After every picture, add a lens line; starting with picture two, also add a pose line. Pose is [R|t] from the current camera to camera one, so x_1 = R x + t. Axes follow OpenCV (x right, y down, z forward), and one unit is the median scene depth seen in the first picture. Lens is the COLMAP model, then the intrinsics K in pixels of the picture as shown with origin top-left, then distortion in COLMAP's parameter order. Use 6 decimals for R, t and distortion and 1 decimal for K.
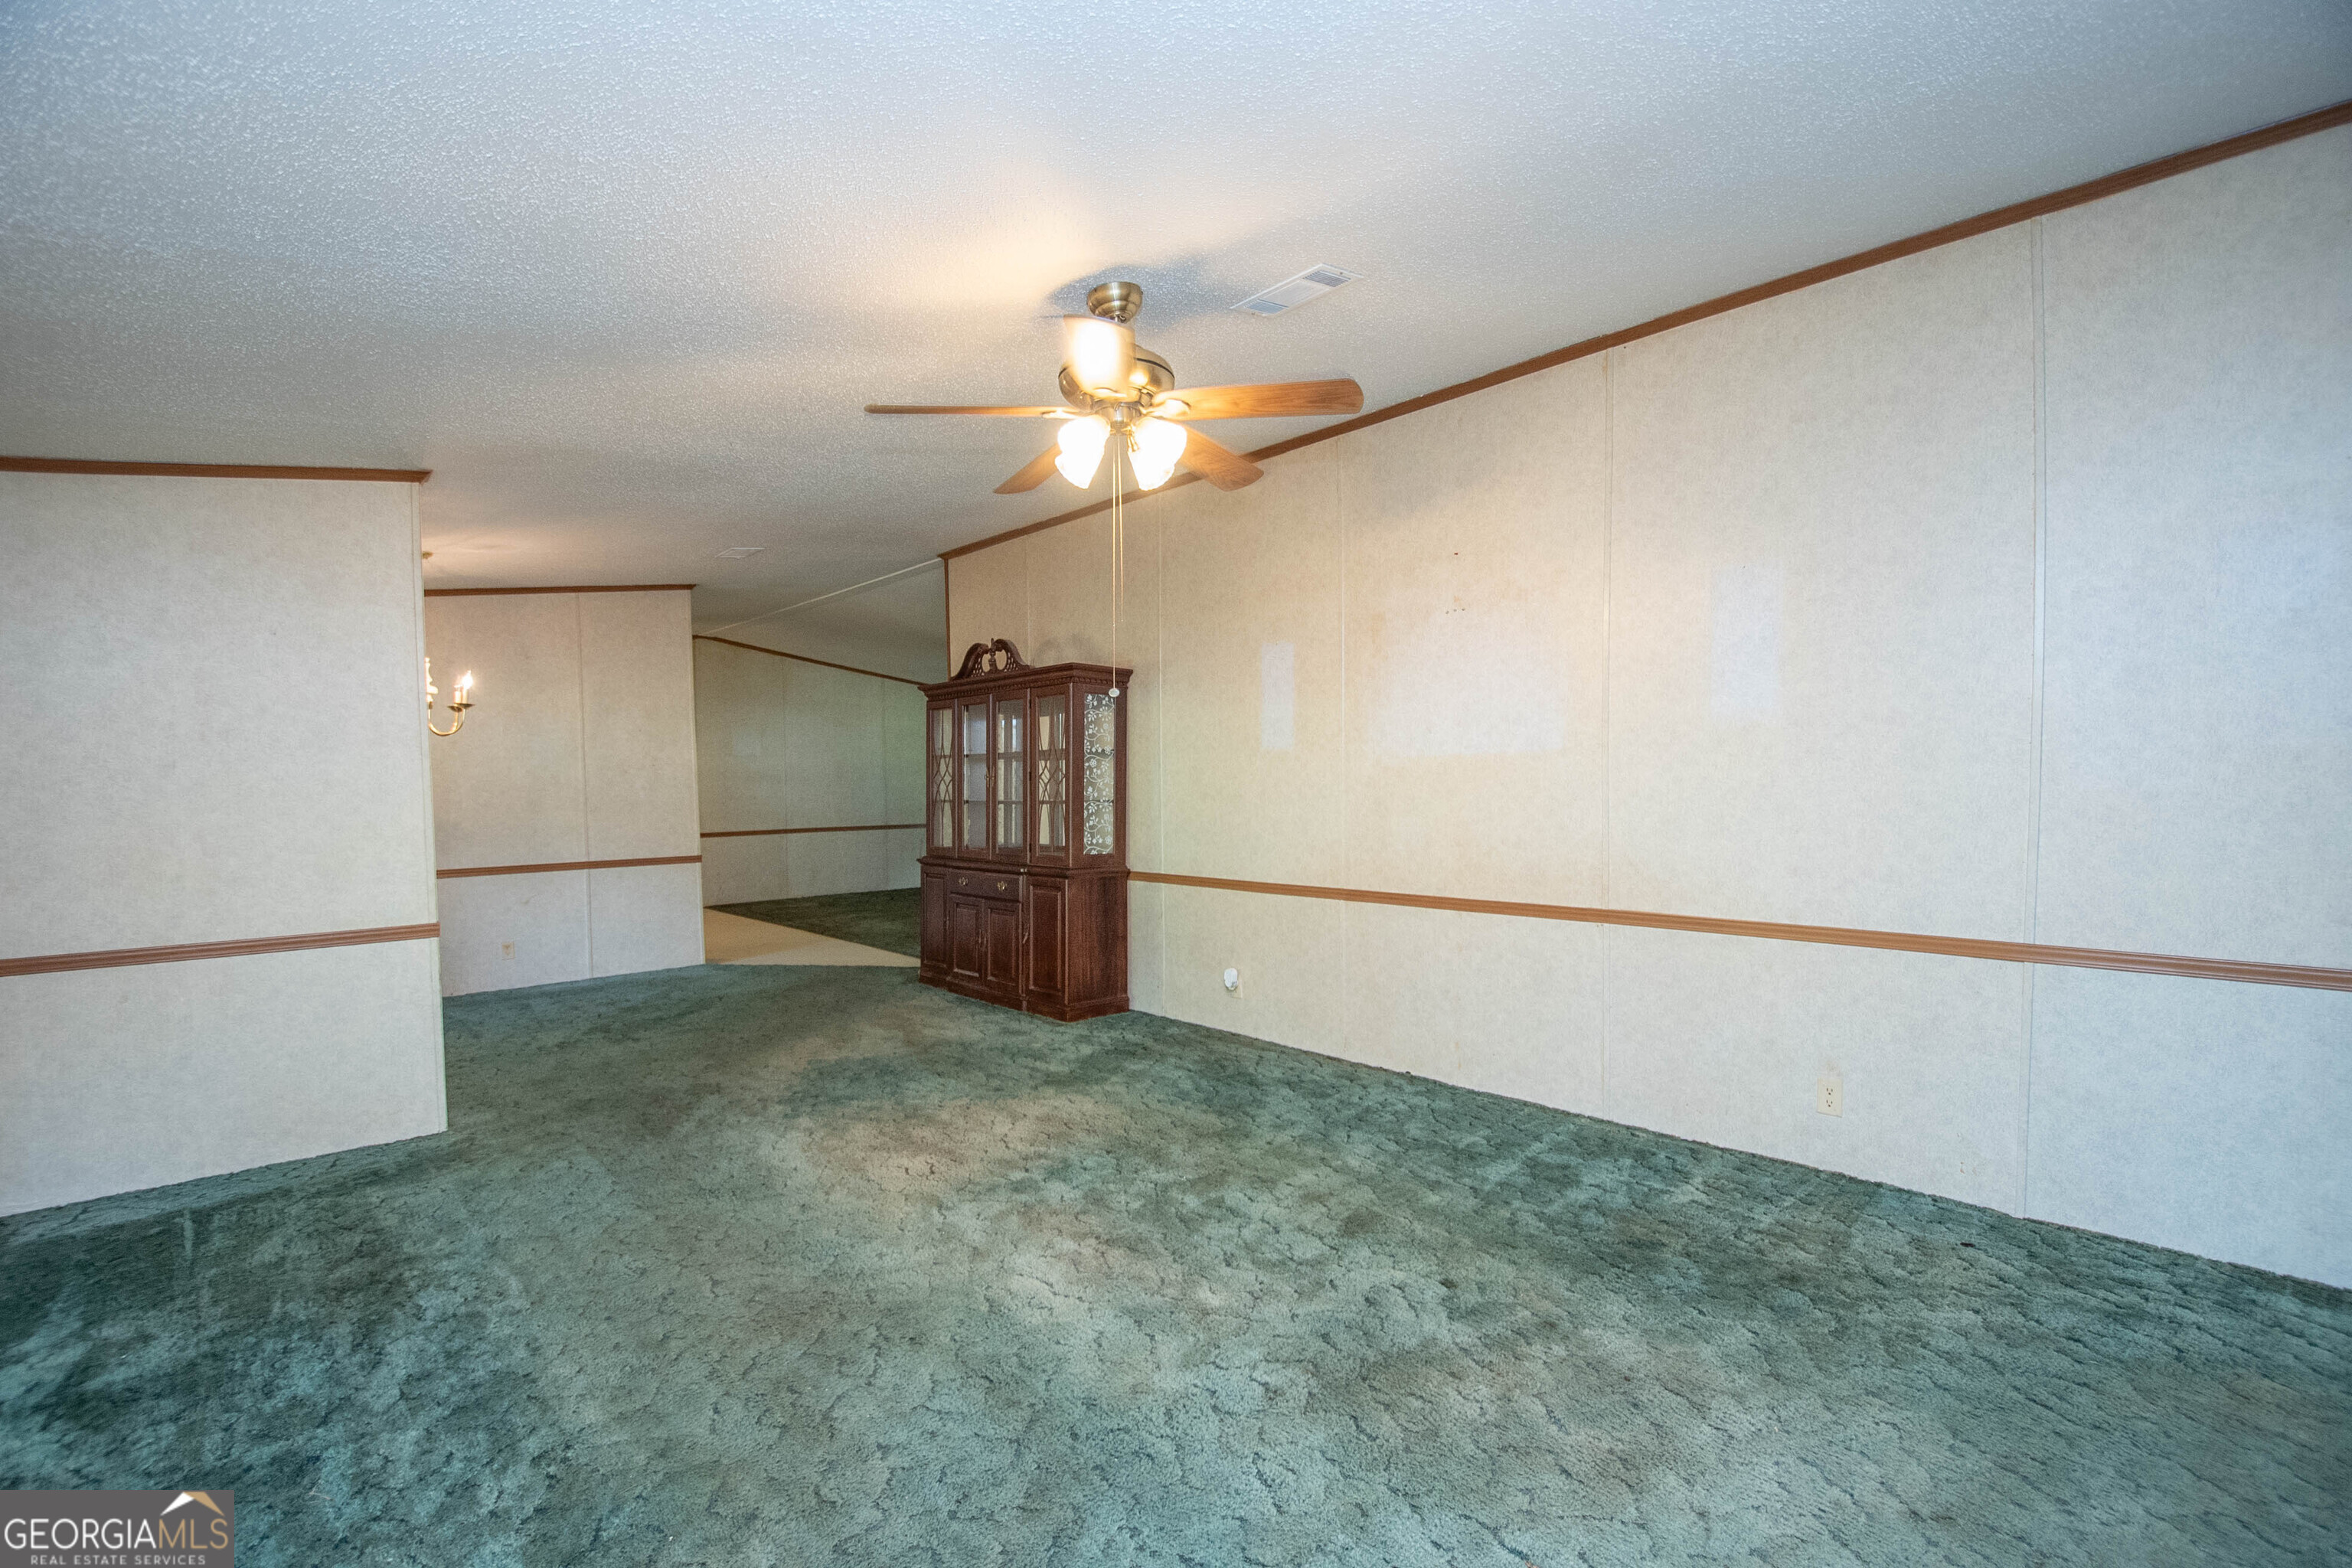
lens RADIAL K [[1023.7, 0, 1178.2], [0, 1023.7, 815.4], [0, 0, 1]] dist [0.014279, -0.022541]
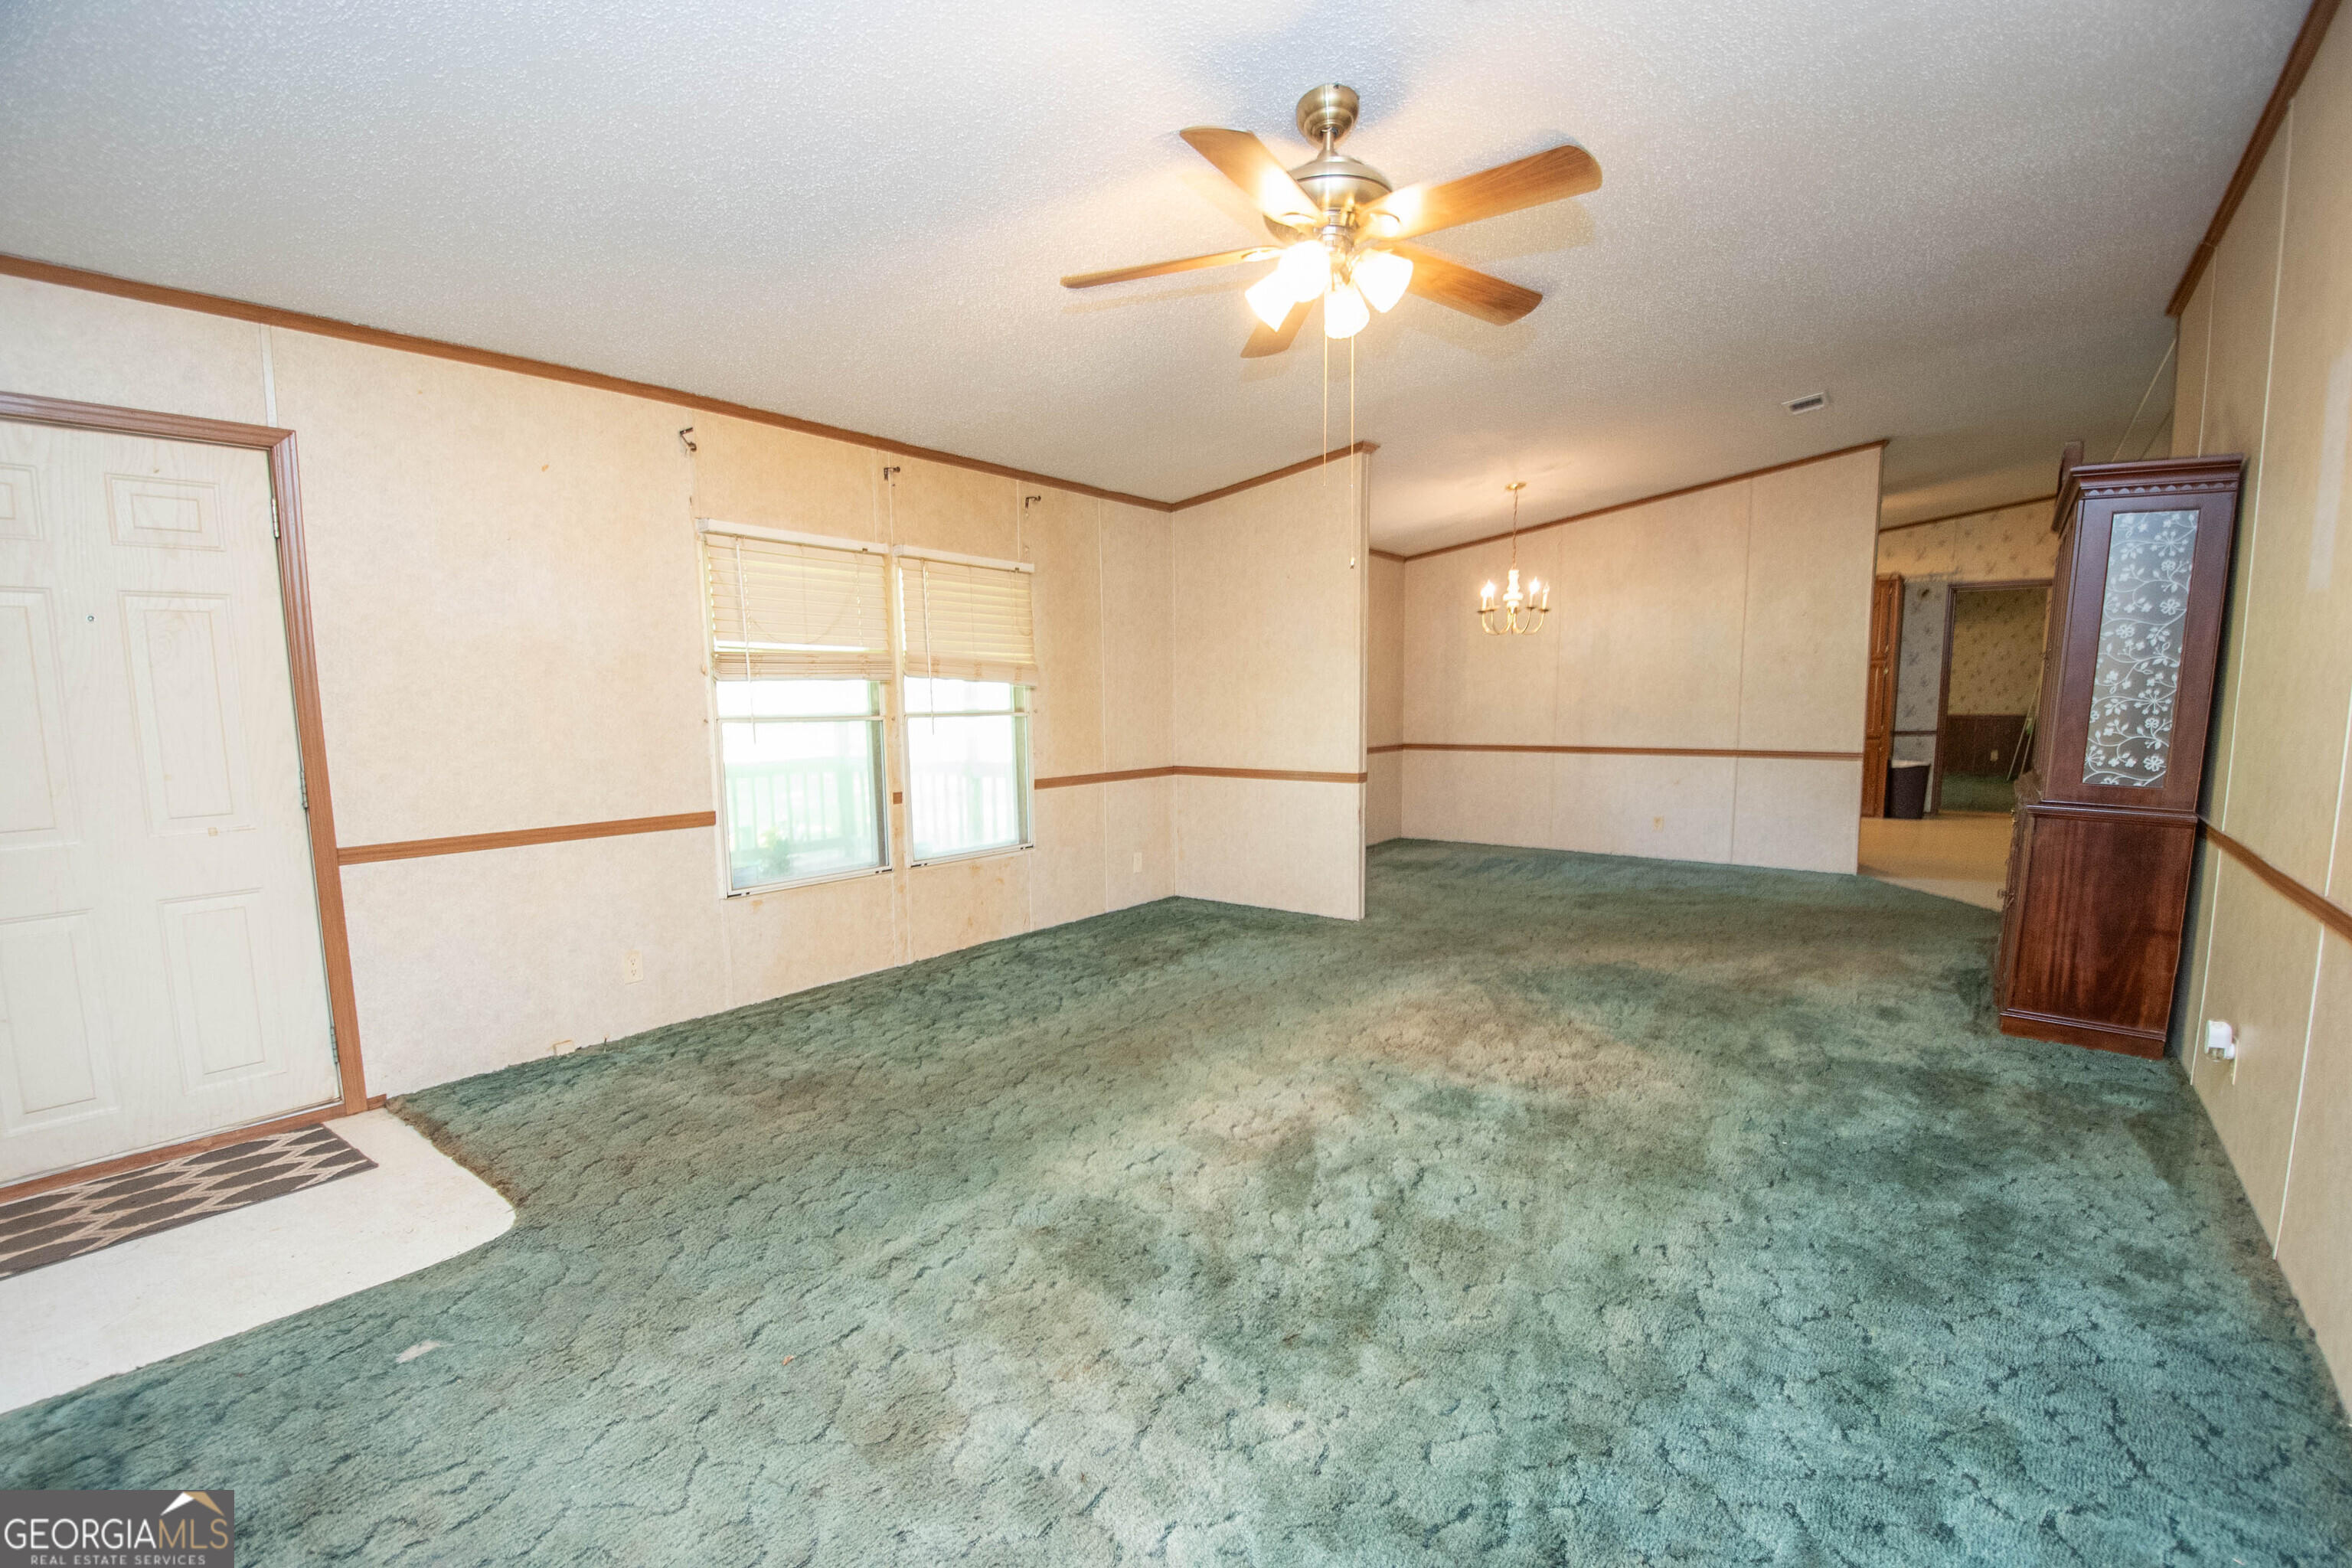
lens RADIAL K [[1023.7, 0, 1178.2], [0, 1023.7, 815.4], [0, 0, 1]] dist [0.014279, -0.022541]
pose [[0.184230, 0.136824, -0.973313, 0.475598], [-0.027098, 0.990594, 0.134124, -0.015734], [0.982510, 0.001665, 0.186204, 0.384740]]
